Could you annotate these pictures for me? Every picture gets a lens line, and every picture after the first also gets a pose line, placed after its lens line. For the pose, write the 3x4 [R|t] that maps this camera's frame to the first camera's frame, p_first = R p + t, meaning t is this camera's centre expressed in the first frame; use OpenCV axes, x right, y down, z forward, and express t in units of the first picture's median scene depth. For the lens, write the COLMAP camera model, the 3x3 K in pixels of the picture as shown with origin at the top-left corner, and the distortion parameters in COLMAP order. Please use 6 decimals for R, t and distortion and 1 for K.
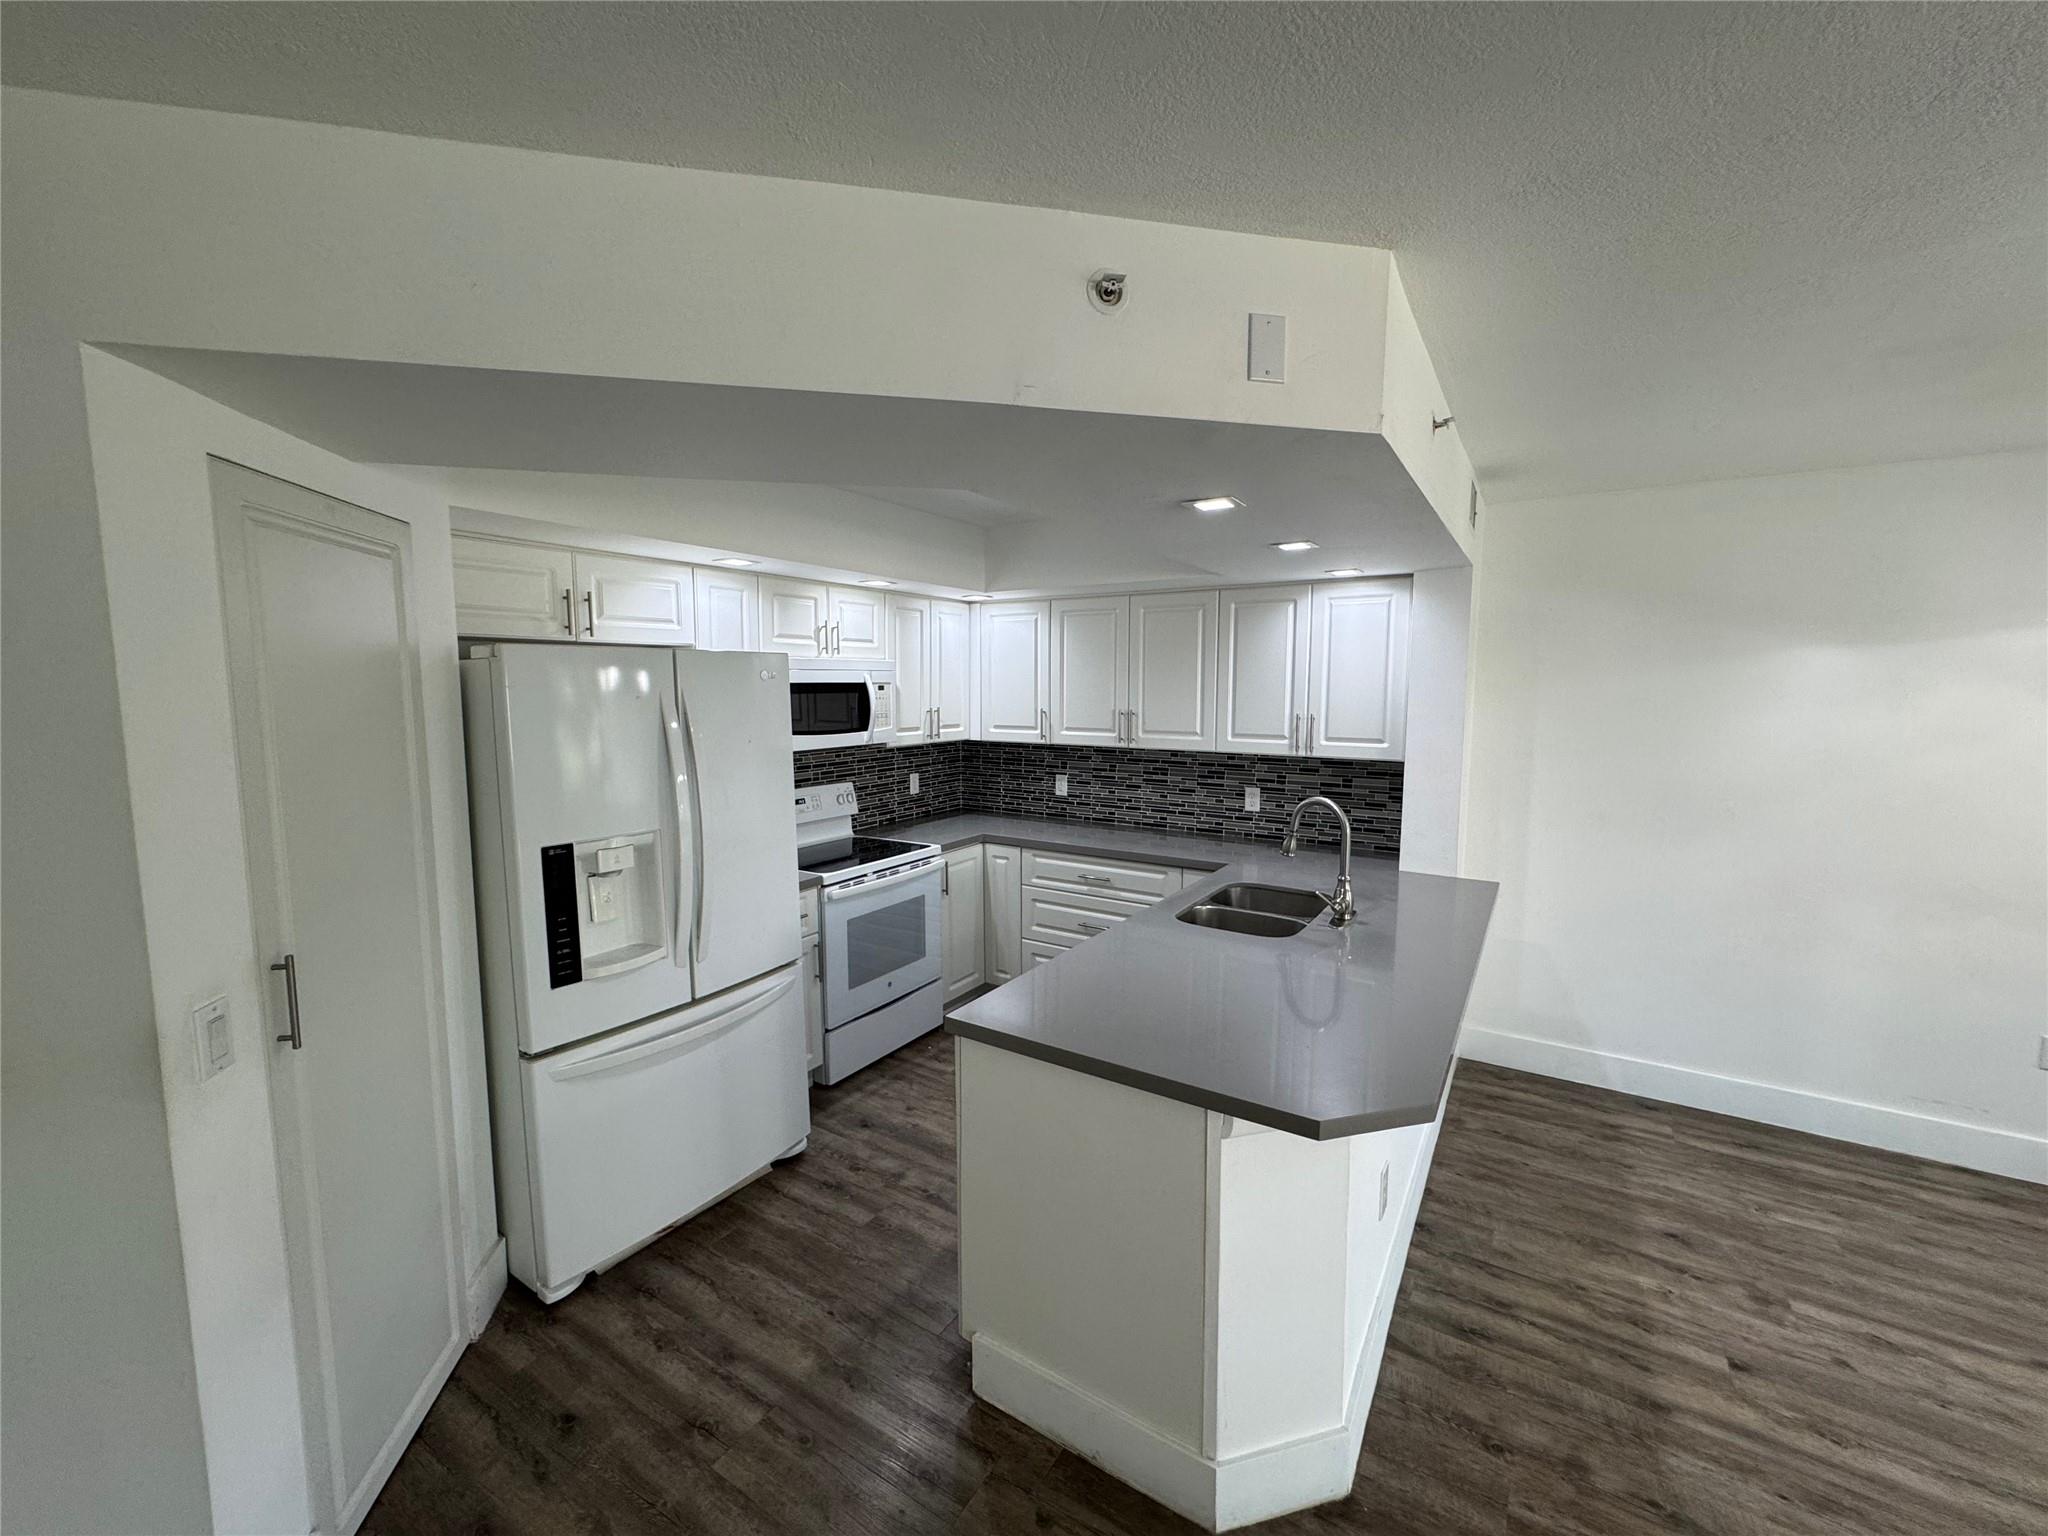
lens RADIAL K [[817.8, 0, 1025.4], [0, 817.8, 765.0], [0, 0, 1]] dist [-0.003236, 0.000852]
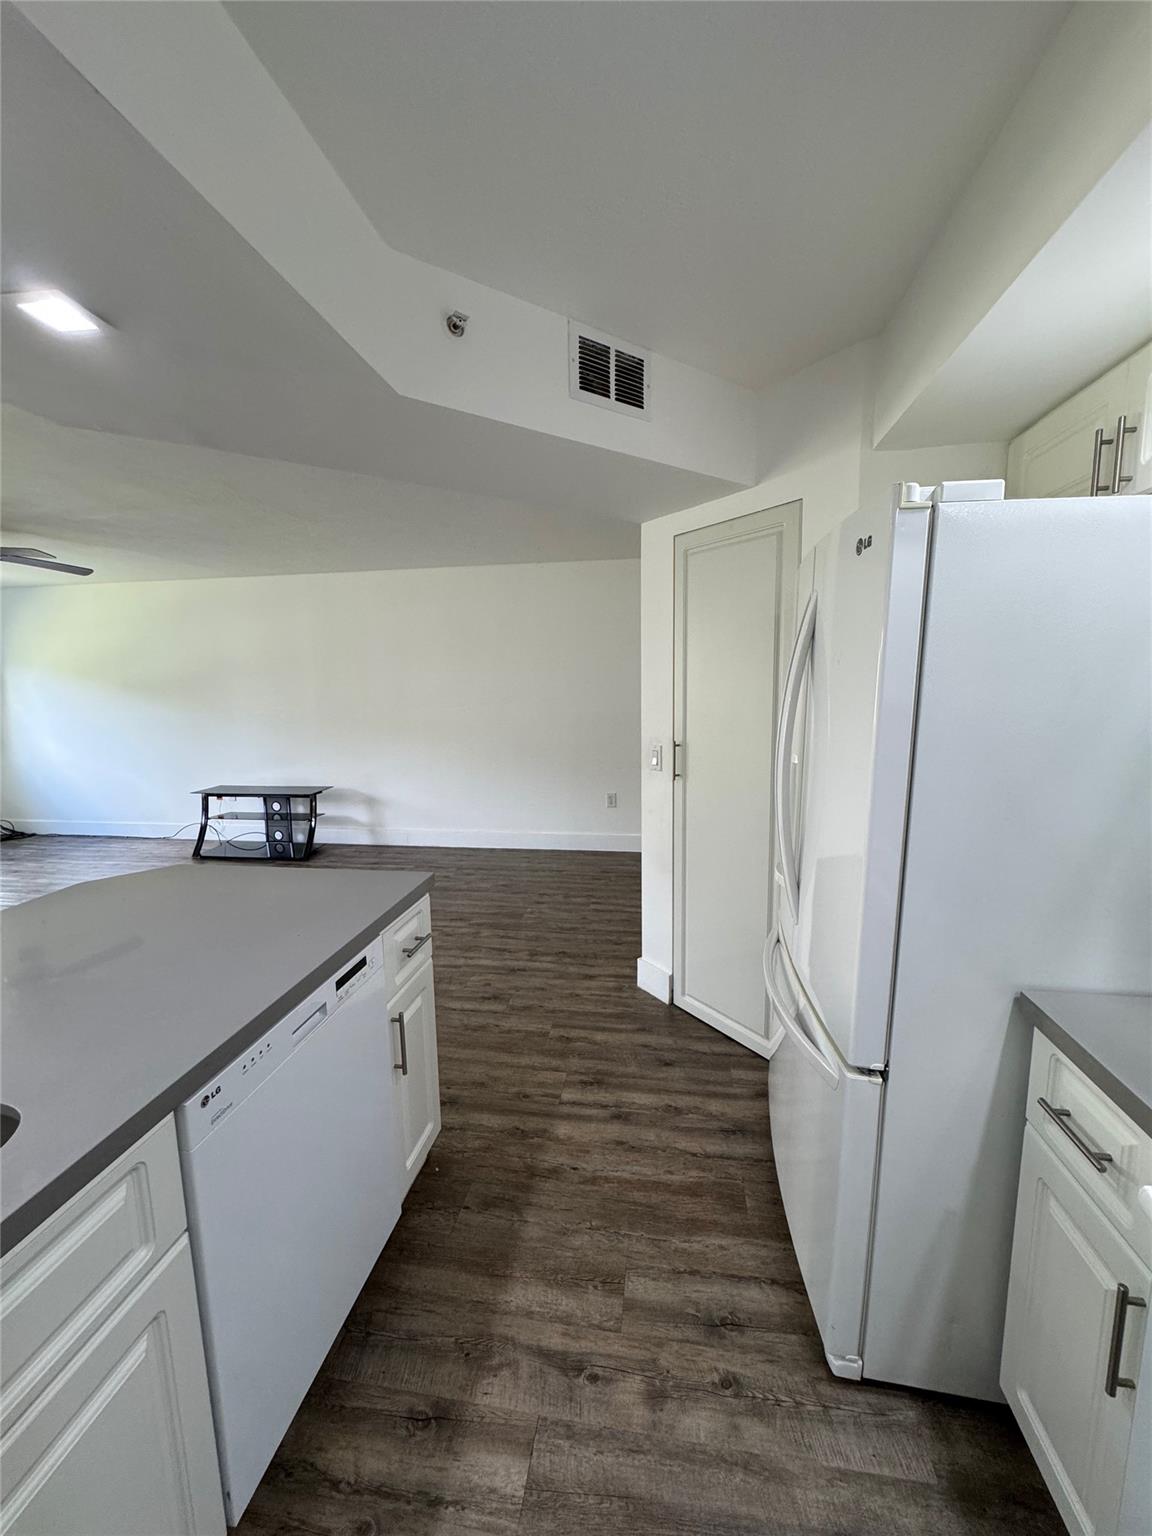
lens RADIAL K [[613.4, 0, 581.8], [0, 613.4, 768.8], [0, 0, 1]] dist [-0.003236, 0.000852]
pose [[-0.913065, 0.072230, -0.401367, 0.034054], [-0.024800, 0.972534, 0.231435, -0.041118], [0.407060, 0.221269, -0.886196, 1.049940]]
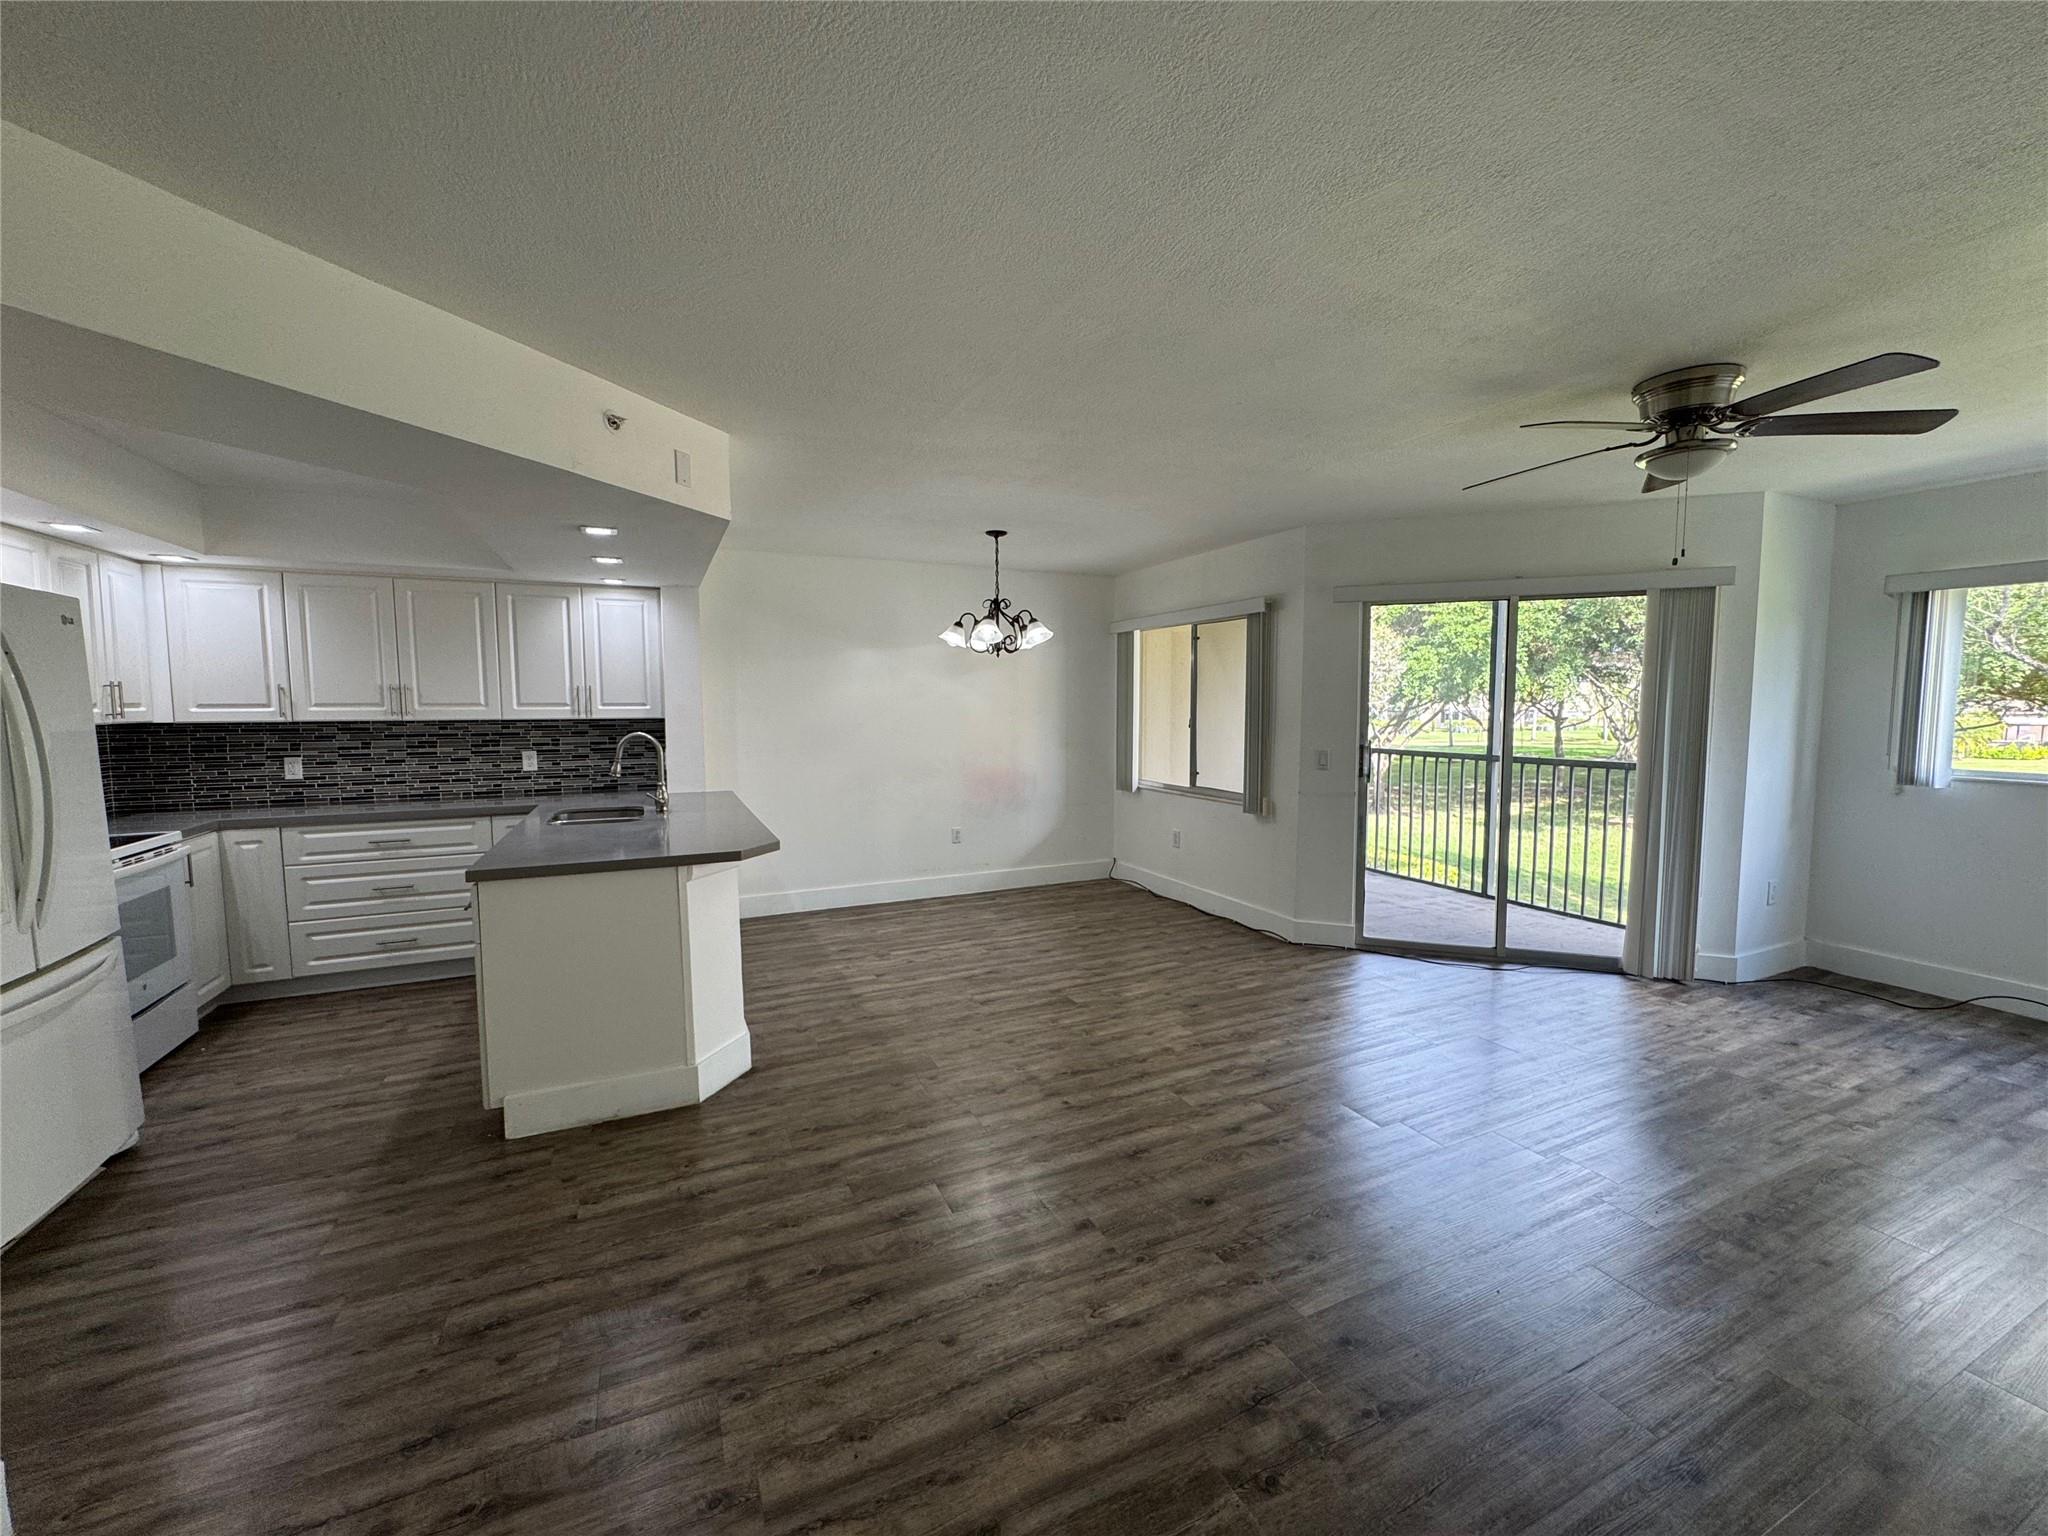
lens RADIAL K [[817.8, 0, 1025.5], [0, 817.8, 763.7], [0, 0, 1]] dist [-0.003236, 0.000852]
pose [[0.534567, -0.067214, 0.842449, -0.412338], [0.086787, 0.995928, 0.024390, 0.096549], [-0.840658, 0.060076, 0.538224, -0.306176]]
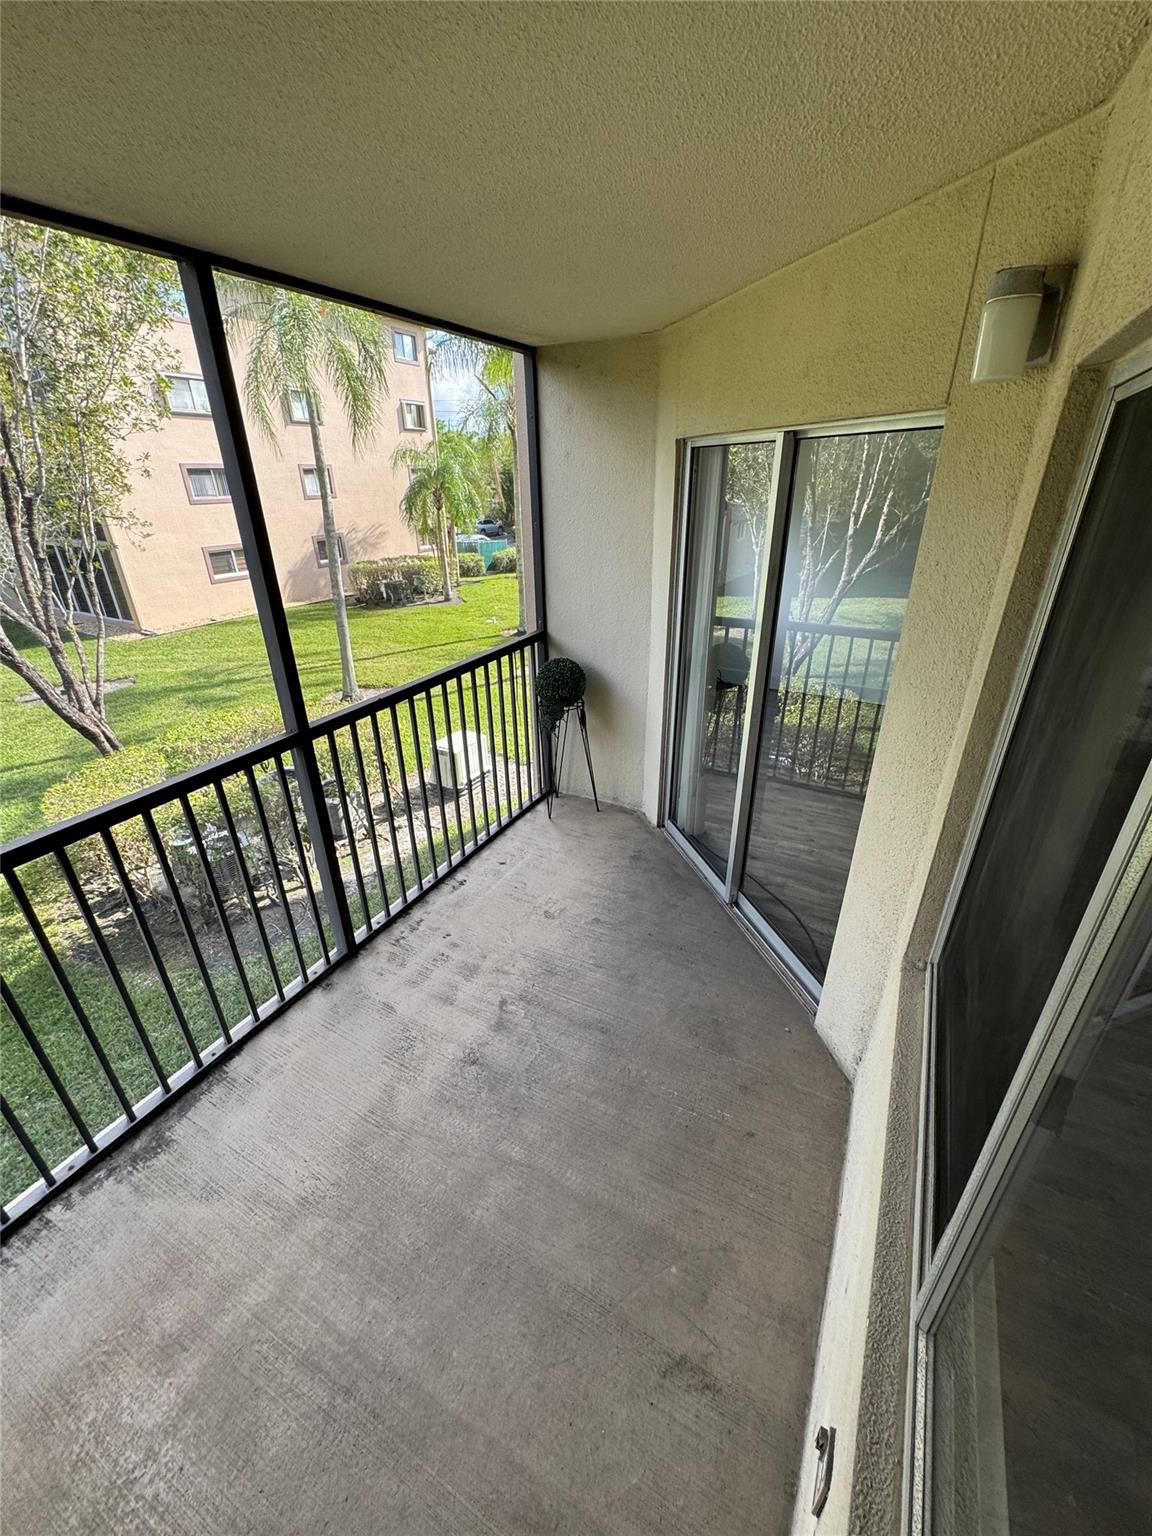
lens RADIAL K [[613.4, 0, 571.4], [0, 613.4, 777.3], [0, 0, 1]] dist [-0.003236, 0.000852]
pose [[-0.997538, 0.039176, -0.058158, 1.368657], [0.002448, 0.848336, 0.529453, -0.104123], [0.070080, 0.528008, -0.846343, 0.411787]]
